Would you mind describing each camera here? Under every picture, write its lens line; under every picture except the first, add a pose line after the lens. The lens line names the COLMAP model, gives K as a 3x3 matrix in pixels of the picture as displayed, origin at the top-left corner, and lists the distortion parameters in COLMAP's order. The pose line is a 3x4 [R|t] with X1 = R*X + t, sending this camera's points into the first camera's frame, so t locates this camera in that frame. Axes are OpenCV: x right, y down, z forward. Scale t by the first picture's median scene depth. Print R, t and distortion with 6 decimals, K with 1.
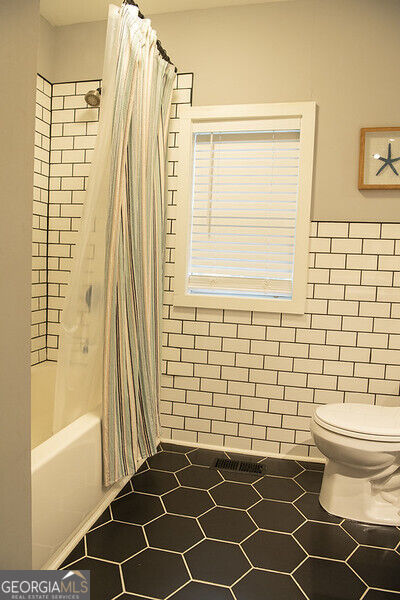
lens RADIAL K [[411.7, 0, 199.0], [0, 411.7, 300.6], [0, 0, 1]] dist [-0.072206, 0.016378]
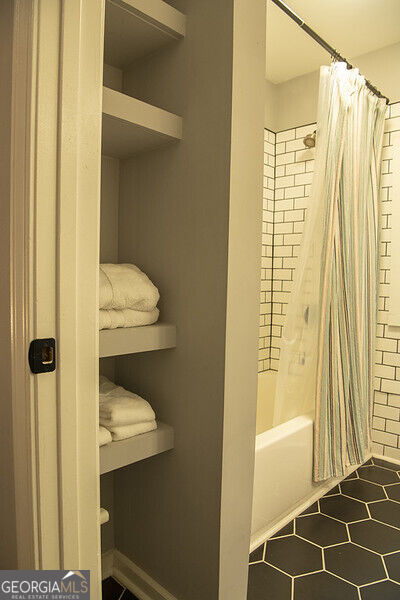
lens RADIAL K [[411.7, 0, 199.4], [0, 411.7, 297.9], [0, 0, 1]] dist [-0.072206, 0.016378]
pose [[0.862254, 0.000391, -0.506476, 0.056836], [-0.025149, 0.998799, -0.042045, -0.000683], [0.505851, 0.048990, 0.861228, -0.150306]]
